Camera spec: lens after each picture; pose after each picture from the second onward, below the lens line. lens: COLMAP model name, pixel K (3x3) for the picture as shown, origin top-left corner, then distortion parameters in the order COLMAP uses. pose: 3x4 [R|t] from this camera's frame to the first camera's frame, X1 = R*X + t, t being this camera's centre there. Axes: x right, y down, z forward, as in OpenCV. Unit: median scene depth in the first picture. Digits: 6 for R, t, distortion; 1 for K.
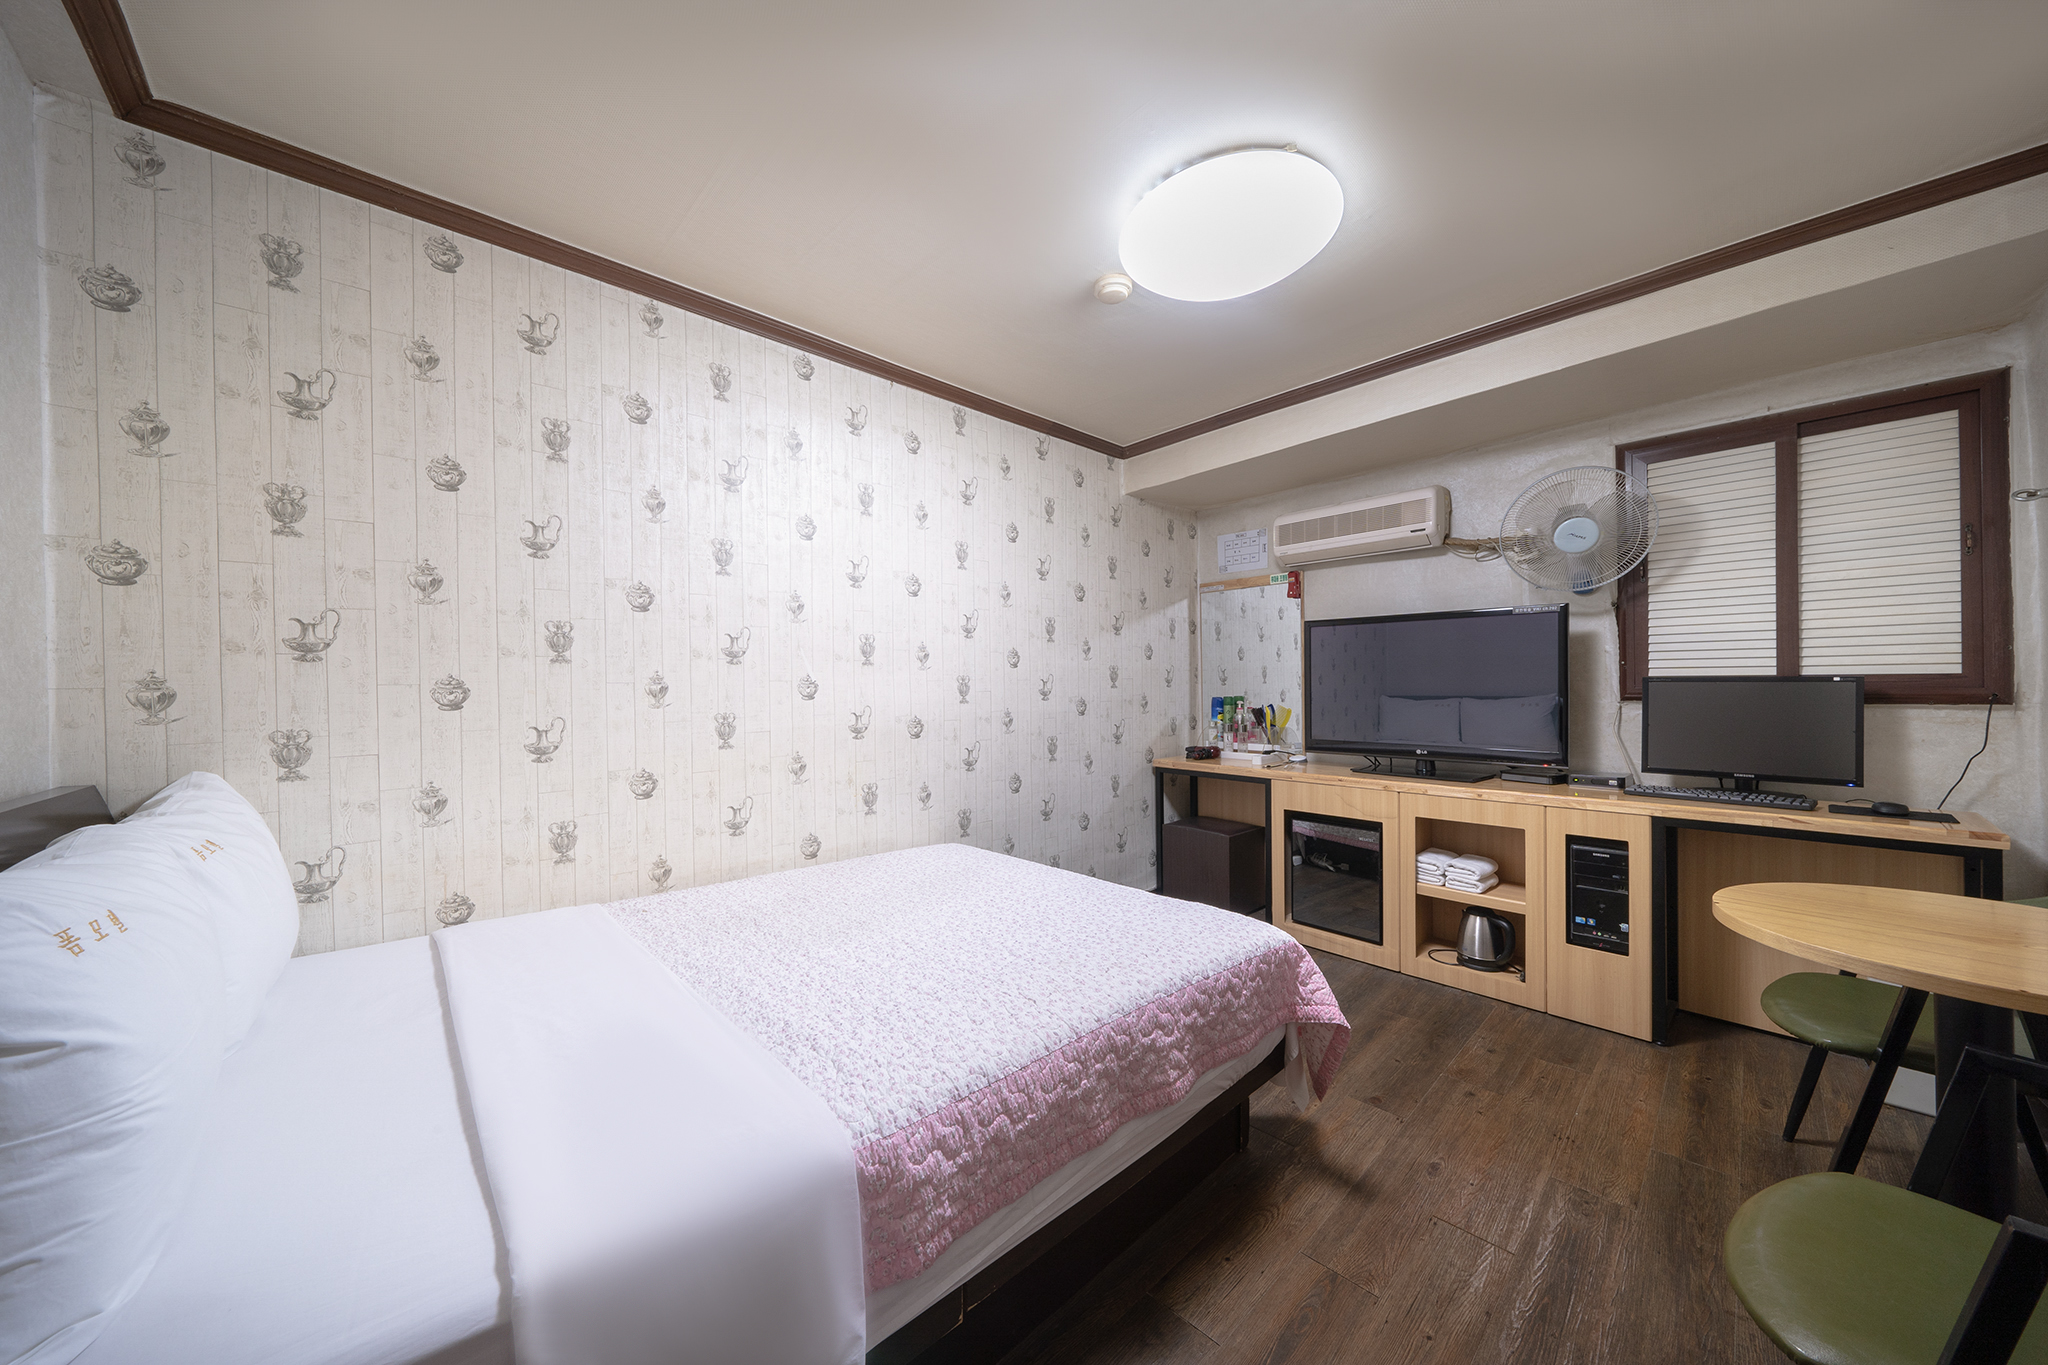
lens RADIAL K [[698.4, 0, 1022.1], [0, 698.4, 684.2], [0, 0, 1]] dist [-0.007731, -0.000099]
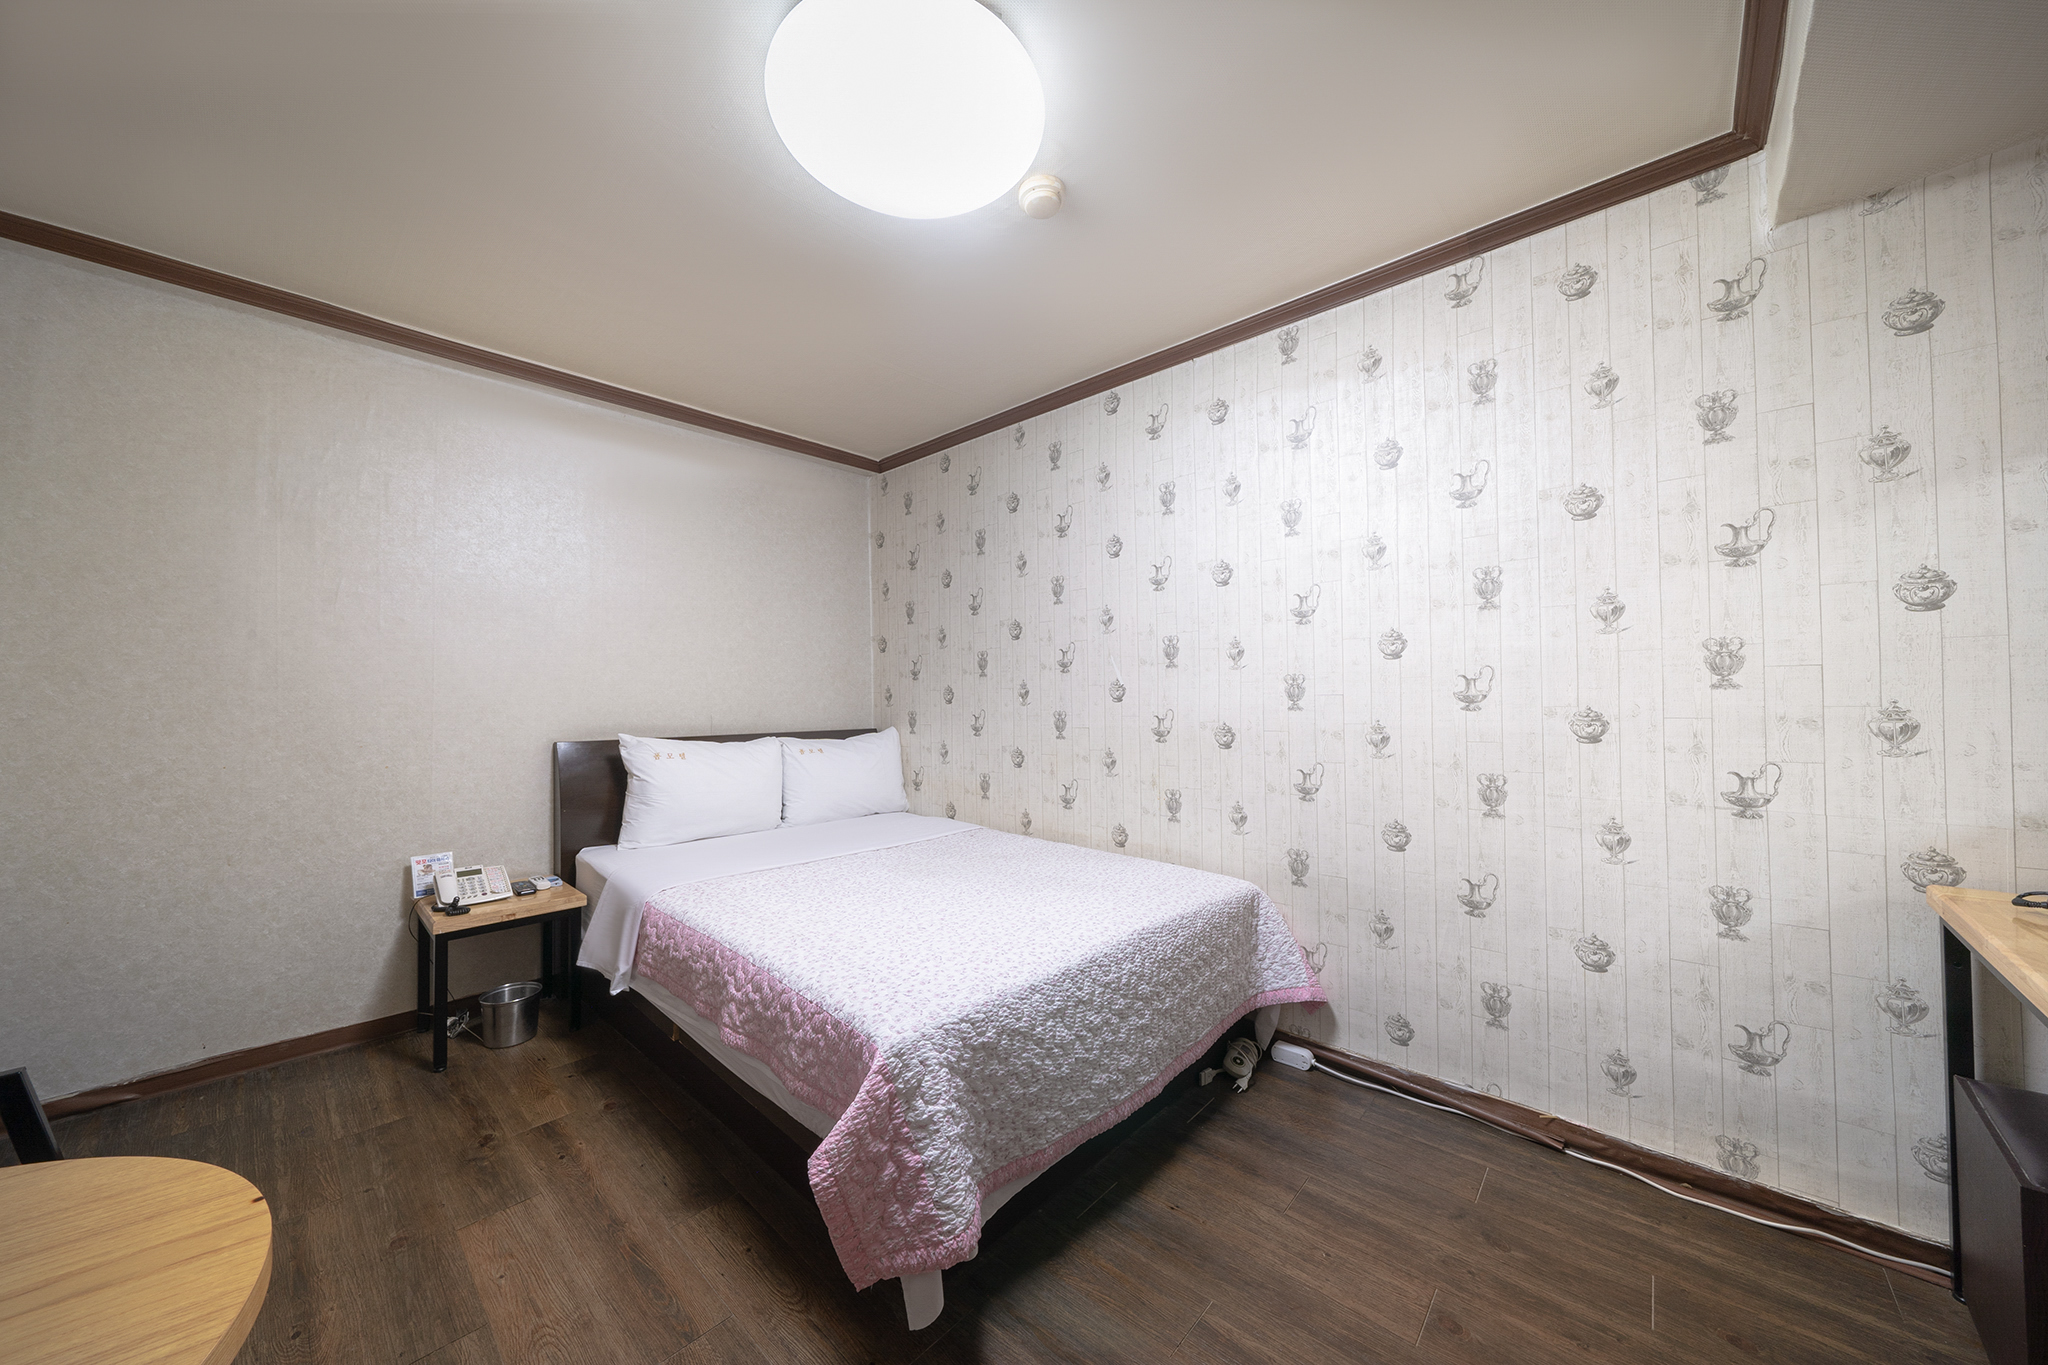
lens RADIAL K [[698.4, 0, 1022.1], [0, 698.4, 684.2], [0, 0, 1]] dist [-0.007731, -0.000099]
pose [[0.072199, -0.009655, -0.997343, 0.744564], [0.010402, 0.999906, -0.008927, 0.002604], [0.997336, -0.009730, 0.072293, 0.733265]]
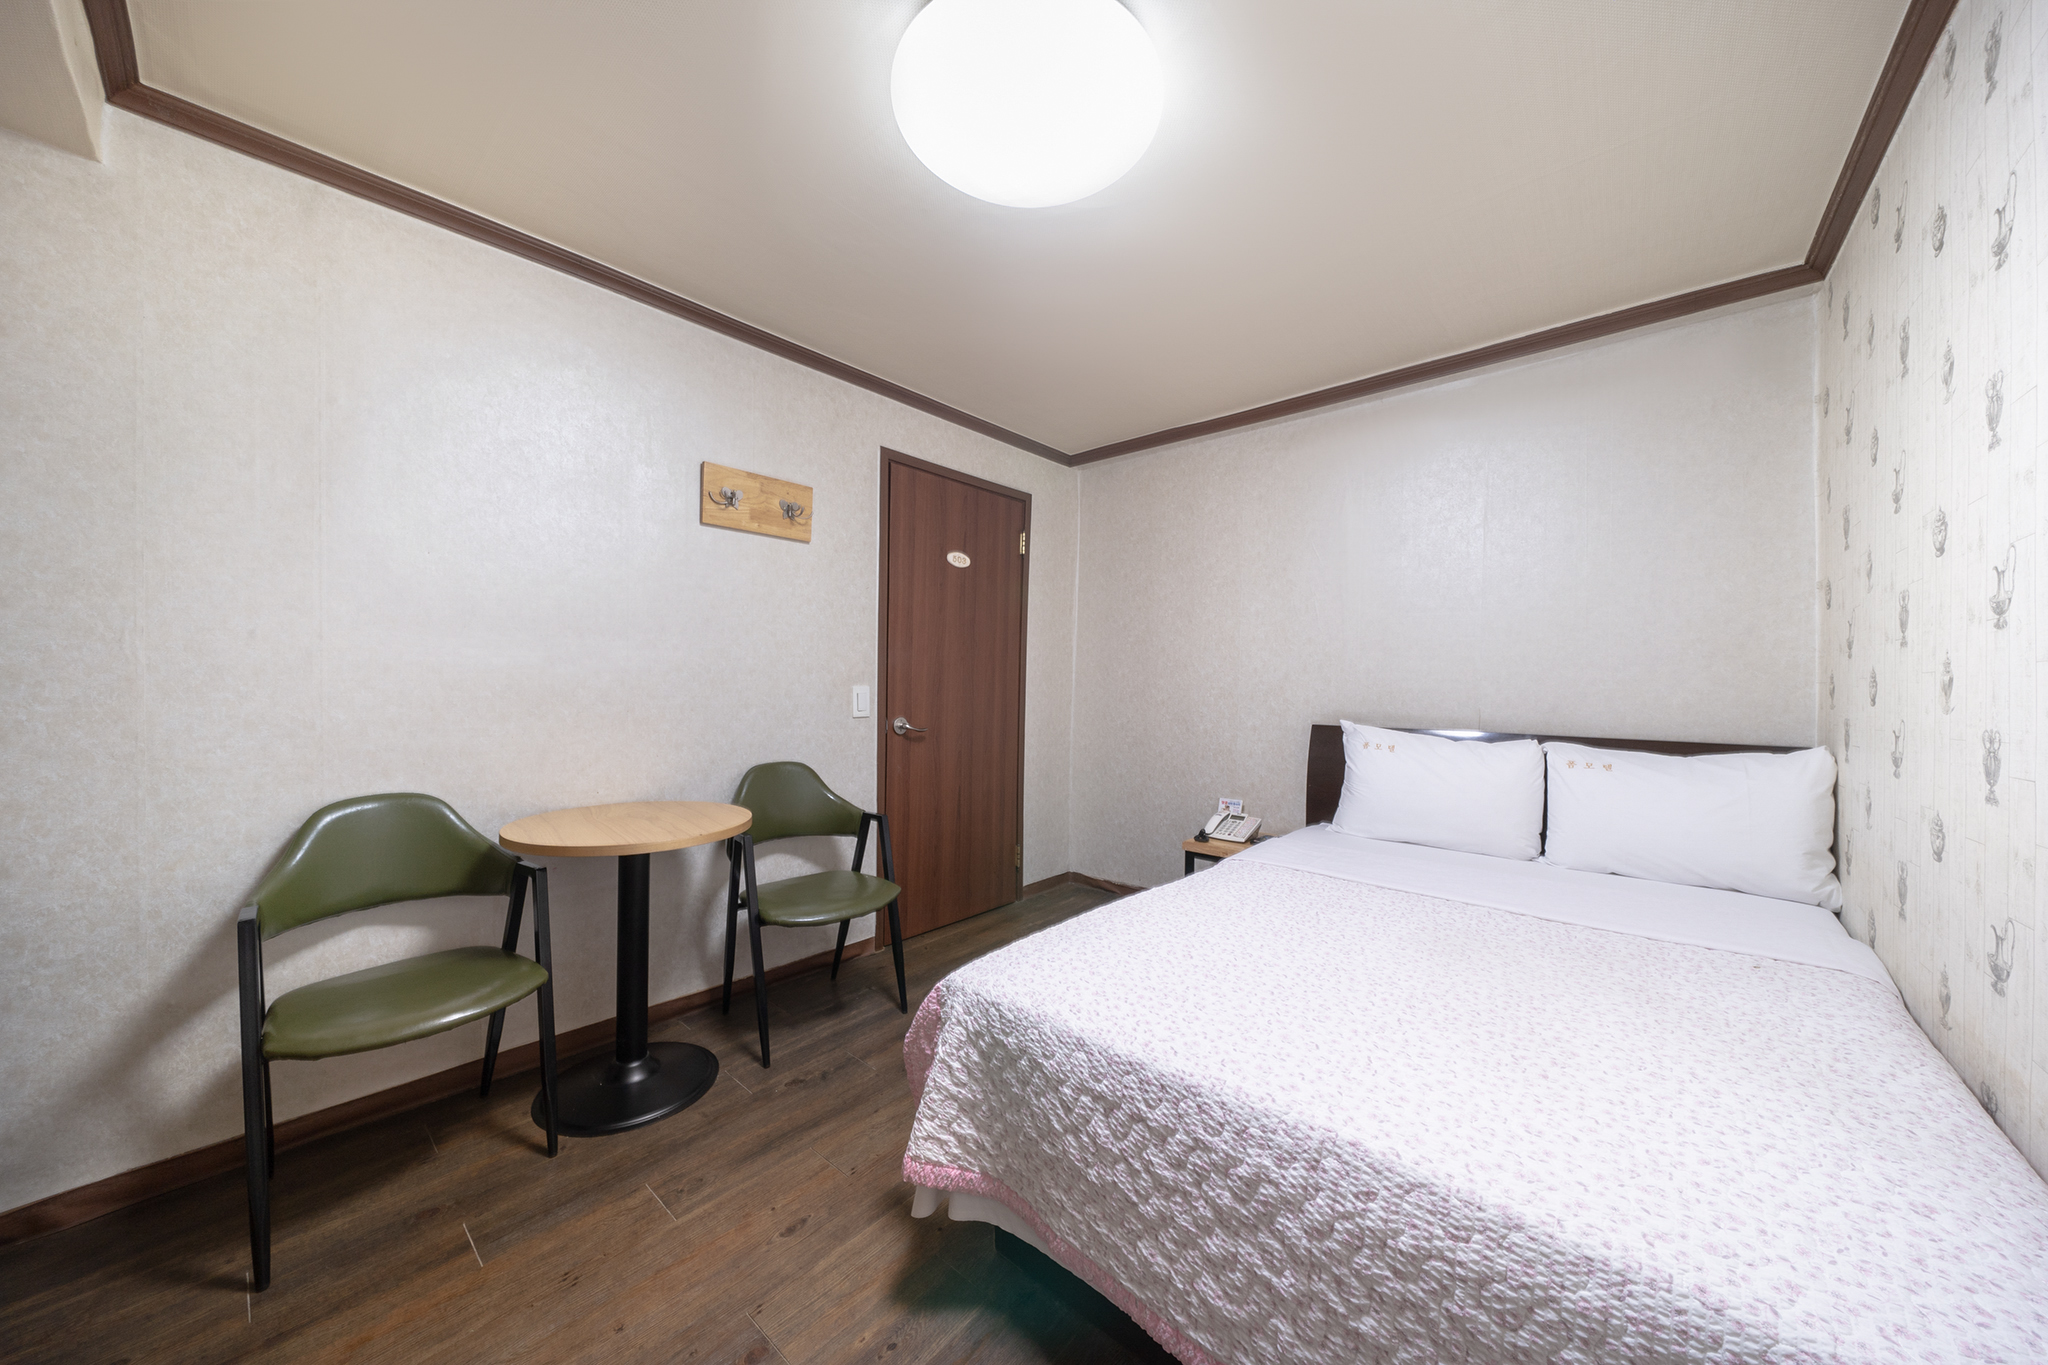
lens RADIAL K [[698.4, 0, 1022.1], [0, 698.4, 684.2], [0, 0, 1]] dist [-0.007731, -0.000099]
pose [[-0.994980, -0.004551, -0.099966, 0.259427], [-0.004198, 0.999984, -0.003739, 0.012100], [0.099981, -0.003300, -0.994984, 1.234207]]
